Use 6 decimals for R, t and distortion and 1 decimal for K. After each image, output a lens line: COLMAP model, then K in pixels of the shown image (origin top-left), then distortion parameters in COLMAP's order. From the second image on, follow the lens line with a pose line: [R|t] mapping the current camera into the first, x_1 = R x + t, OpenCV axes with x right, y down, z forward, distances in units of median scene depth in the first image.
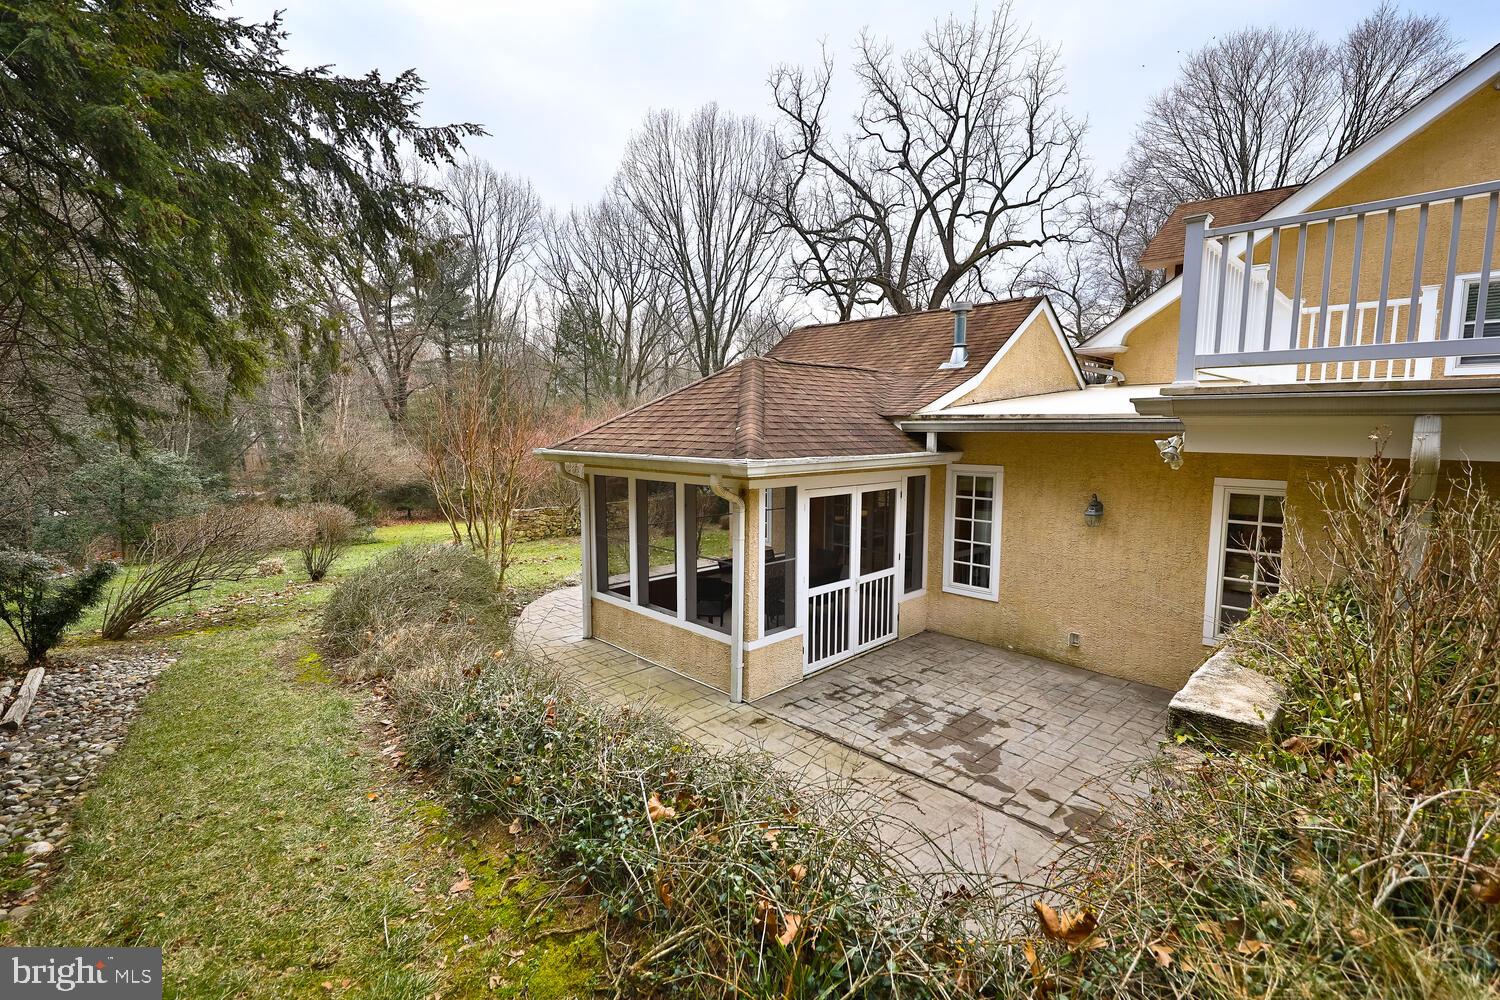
lens RADIAL K [[672.6, 0, 744.5], [0, 672.6, 480.4], [0, 0, 1]] dist [0.015530, 0.000020]
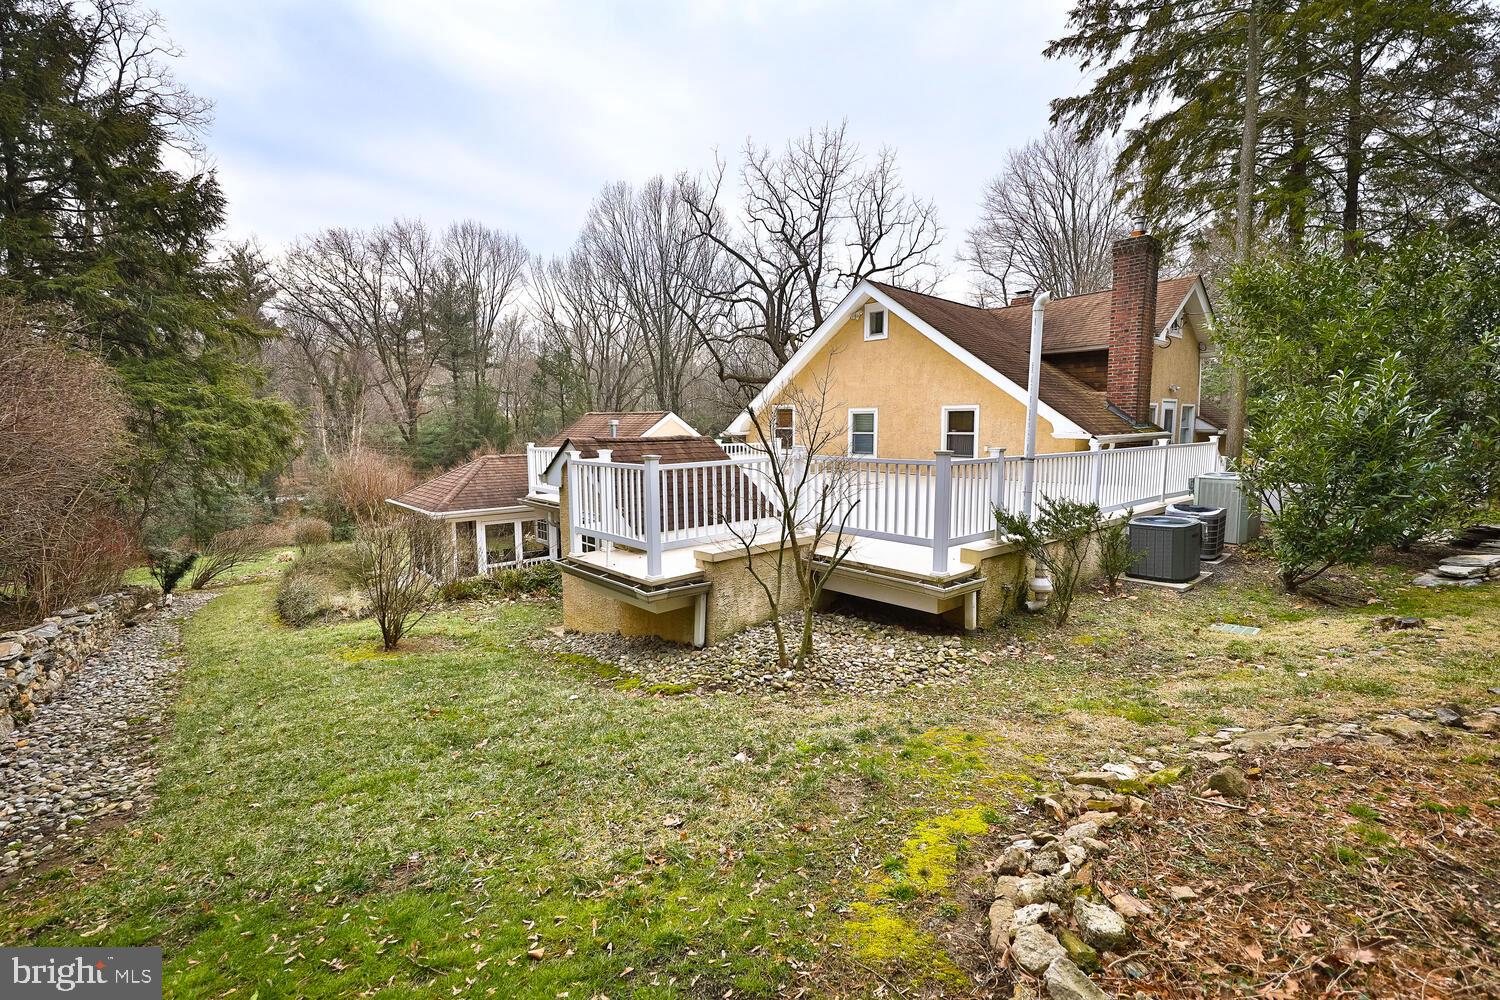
lens RADIAL K [[672.6, 0, 744.5], [0, 672.6, 480.4], [0, 0, 1]] dist [0.015530, 0.000020]
pose [[0.998434, -0.002895, -0.055868, 0.377365], [0.003200, 0.999980, 0.005379, -0.046318], [0.055852, -0.005549, 0.998424, -0.427545]]
